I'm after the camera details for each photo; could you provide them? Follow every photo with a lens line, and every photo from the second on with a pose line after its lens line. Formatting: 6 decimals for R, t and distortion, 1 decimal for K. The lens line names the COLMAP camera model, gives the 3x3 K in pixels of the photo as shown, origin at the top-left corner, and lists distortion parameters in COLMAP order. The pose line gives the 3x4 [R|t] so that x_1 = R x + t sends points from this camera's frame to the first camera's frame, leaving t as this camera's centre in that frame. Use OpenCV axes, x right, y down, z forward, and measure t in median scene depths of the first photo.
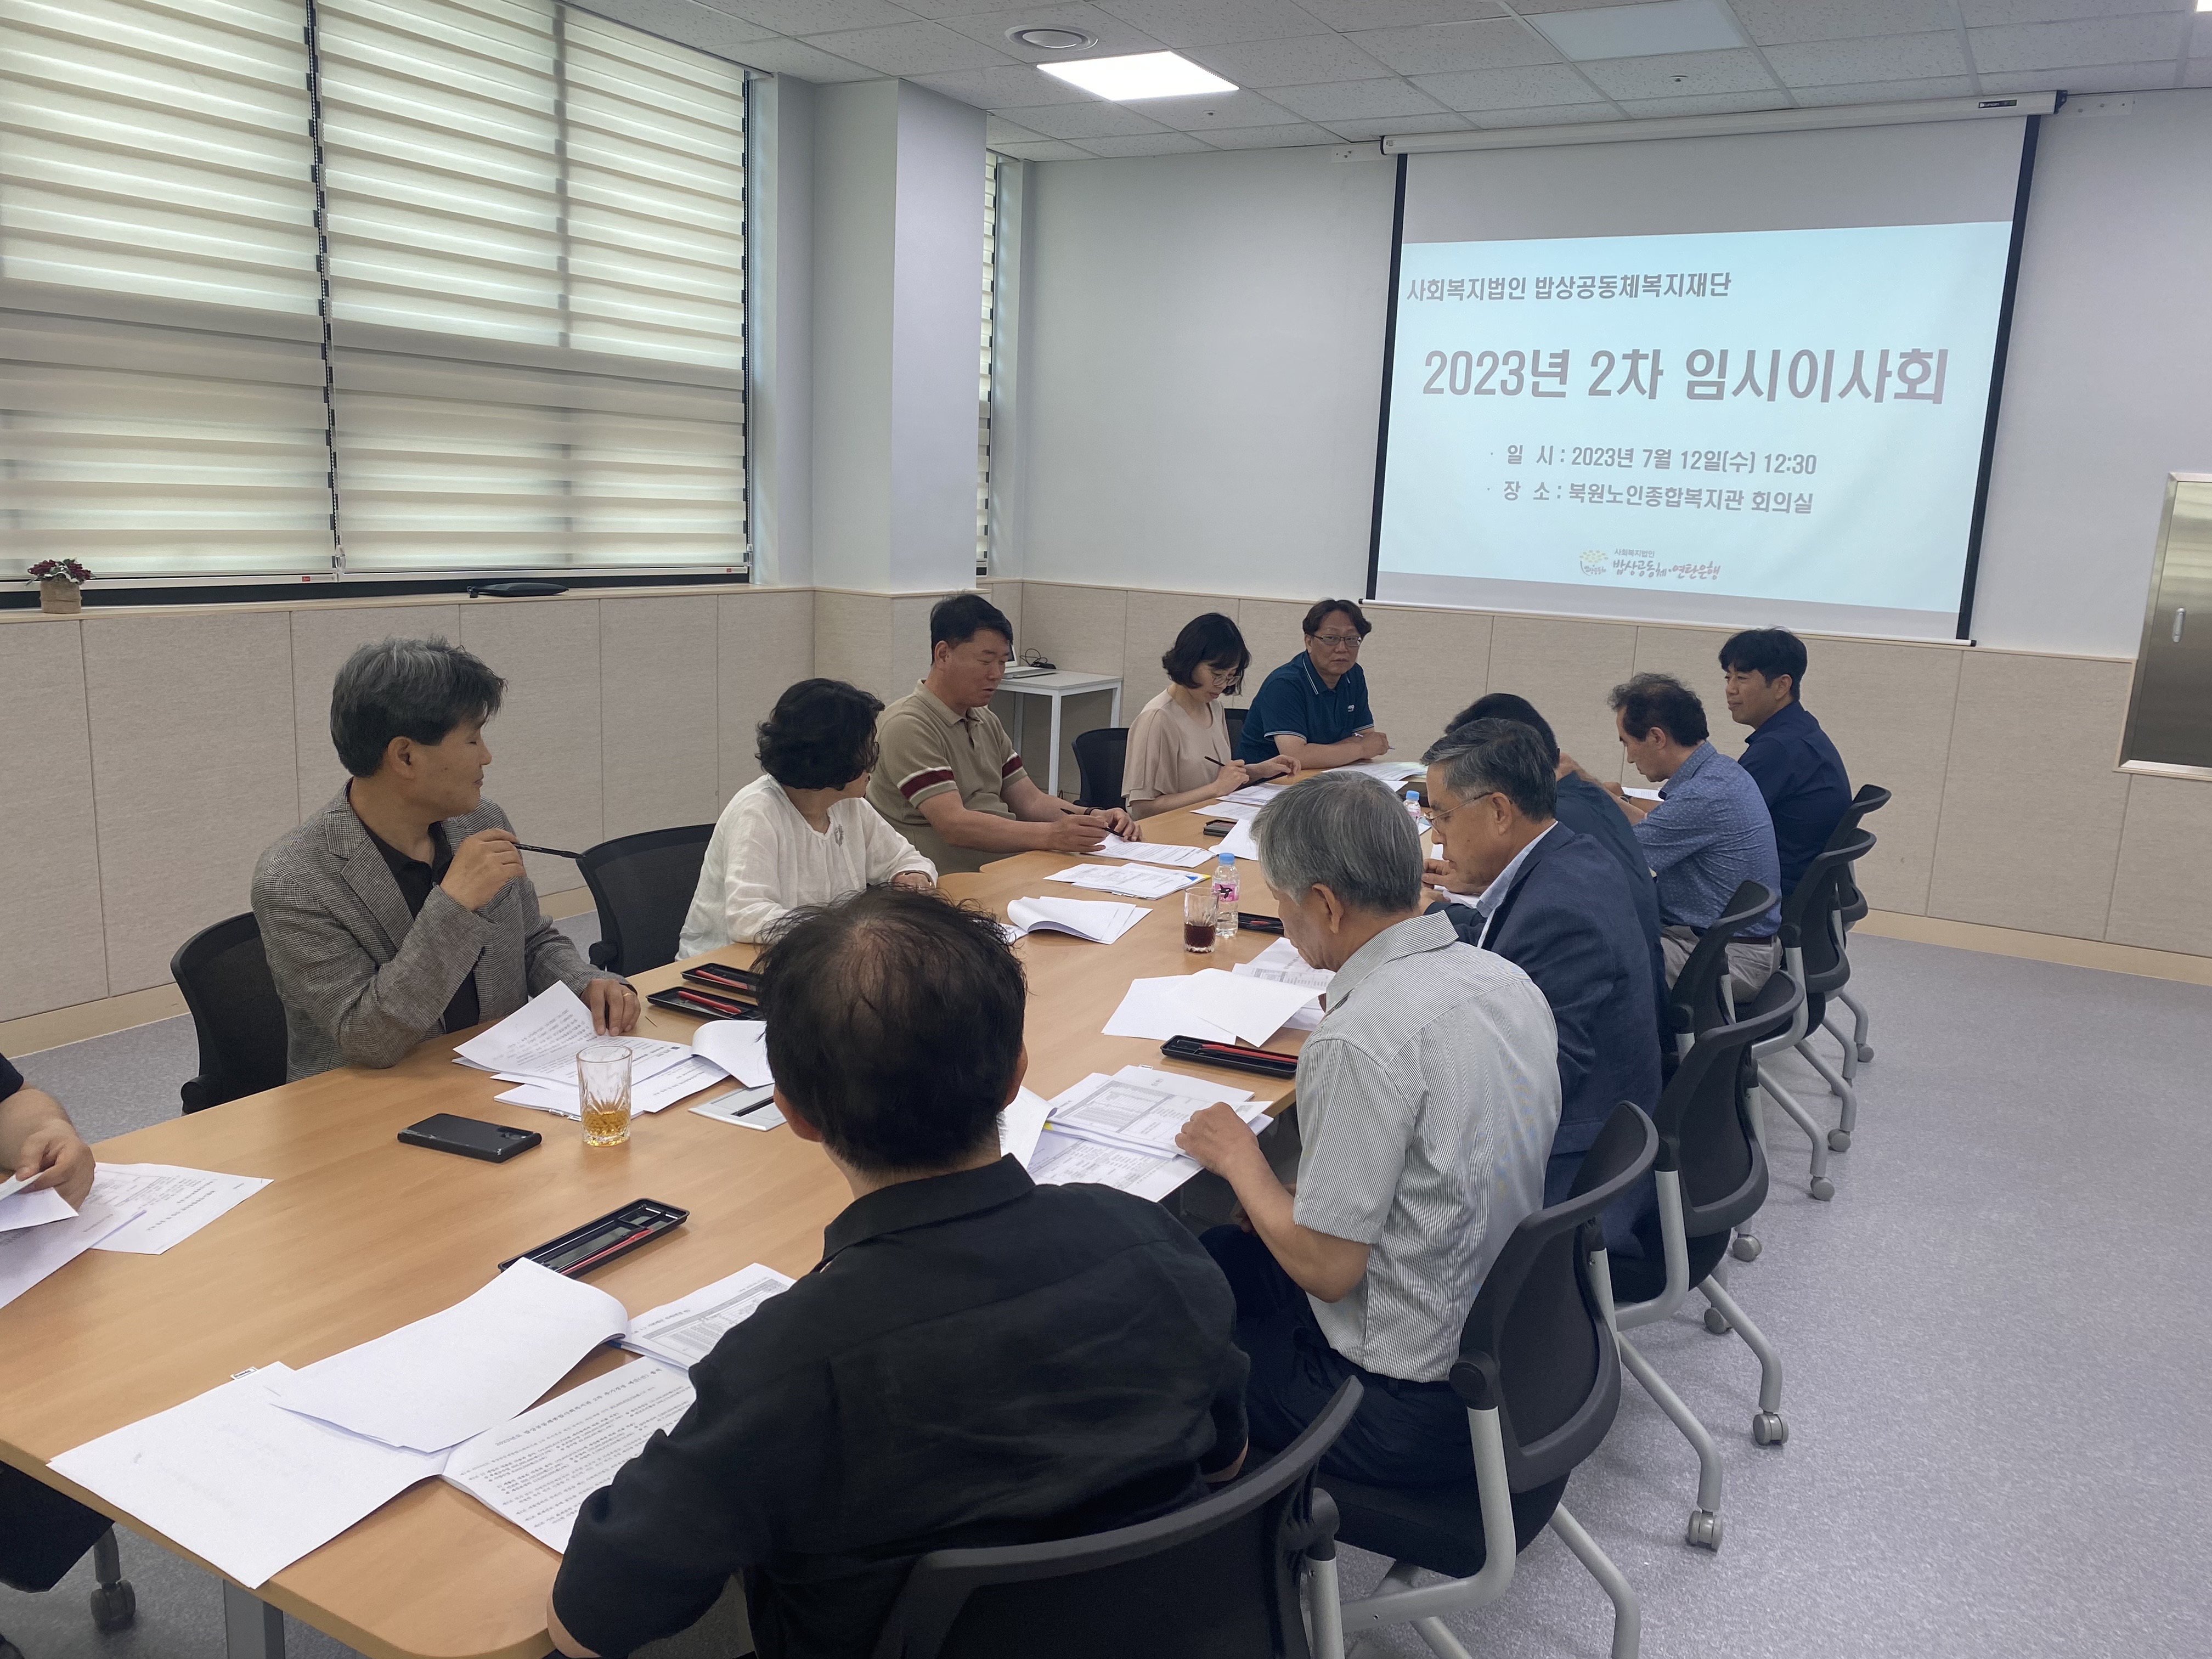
lens RADIAL K [[1796.8, 0, 1124.0], [0, 1796.8, 850.4], [0, 0, 1]] dist [0.036440, 0.041104]
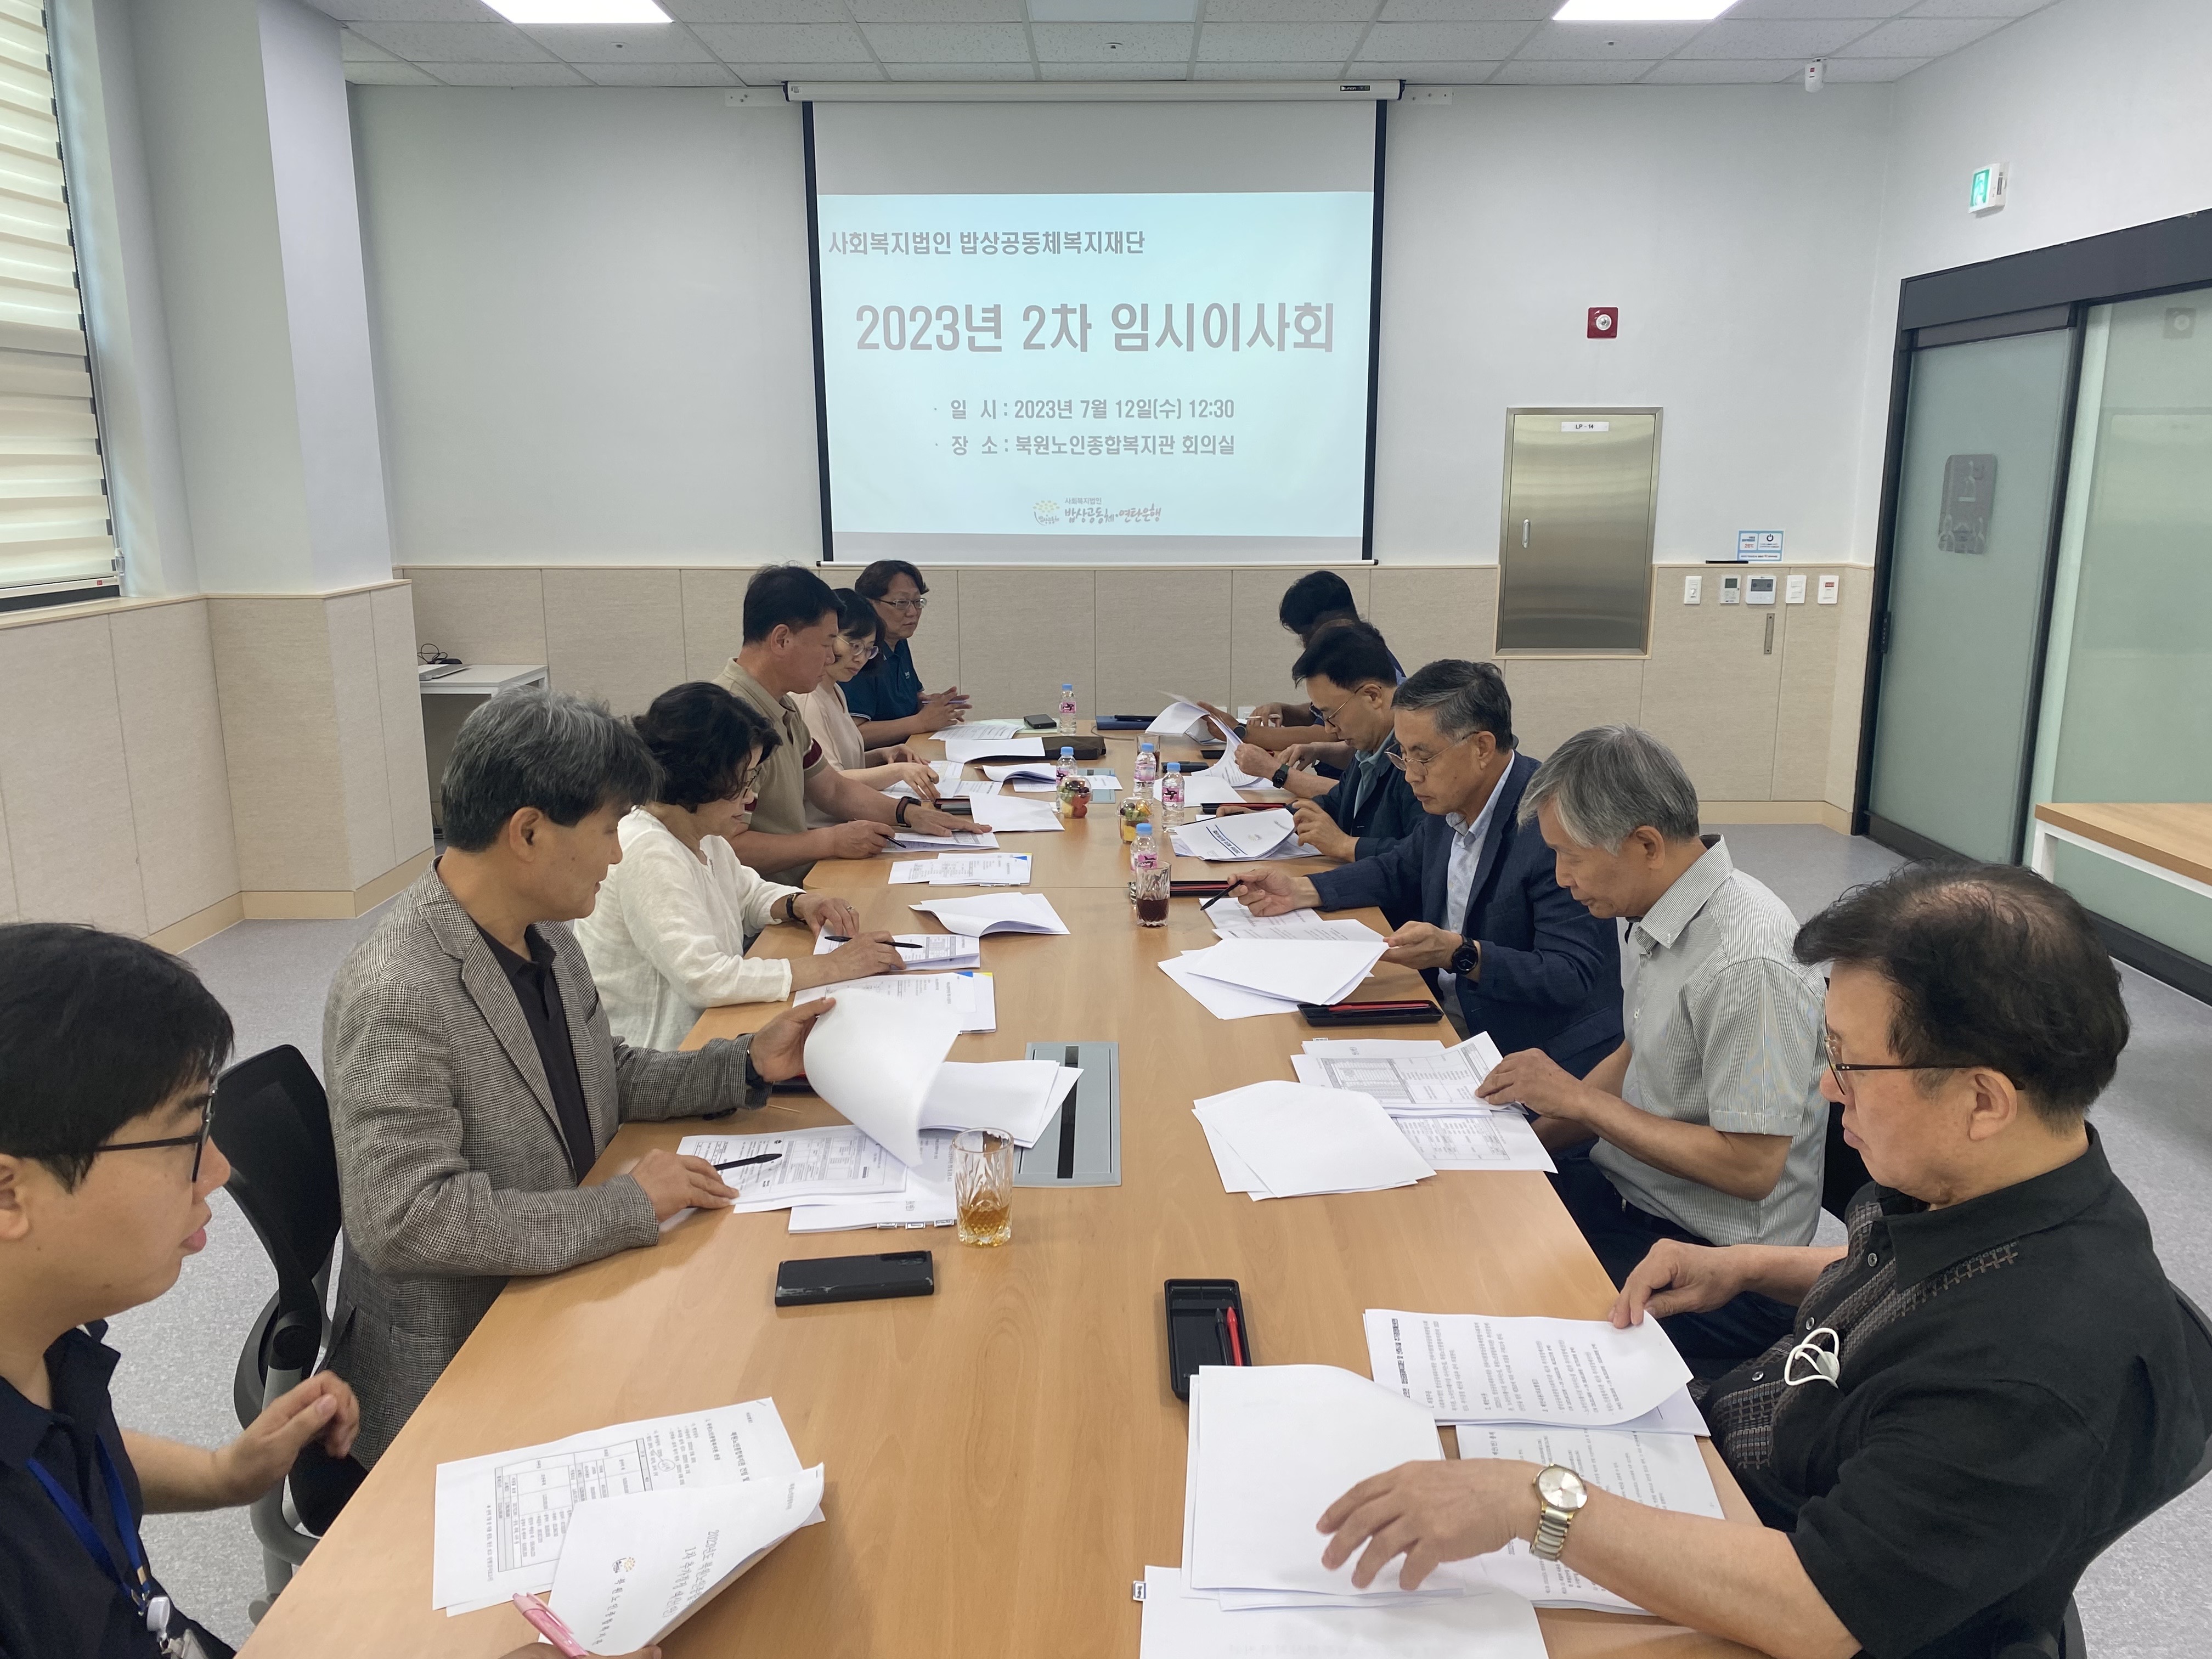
lens RADIAL K [[1796.8, 0, 1113.2], [0, 1796.8, 819.1], [0, 0, 1]] dist [0.036440, 0.041104]
pose [[0.874143, -0.141789, 0.464510, -0.214110], [0.140274, 0.989382, 0.038028, -0.020265], [-0.464970, 0.031917, 0.884751, 0.082964]]
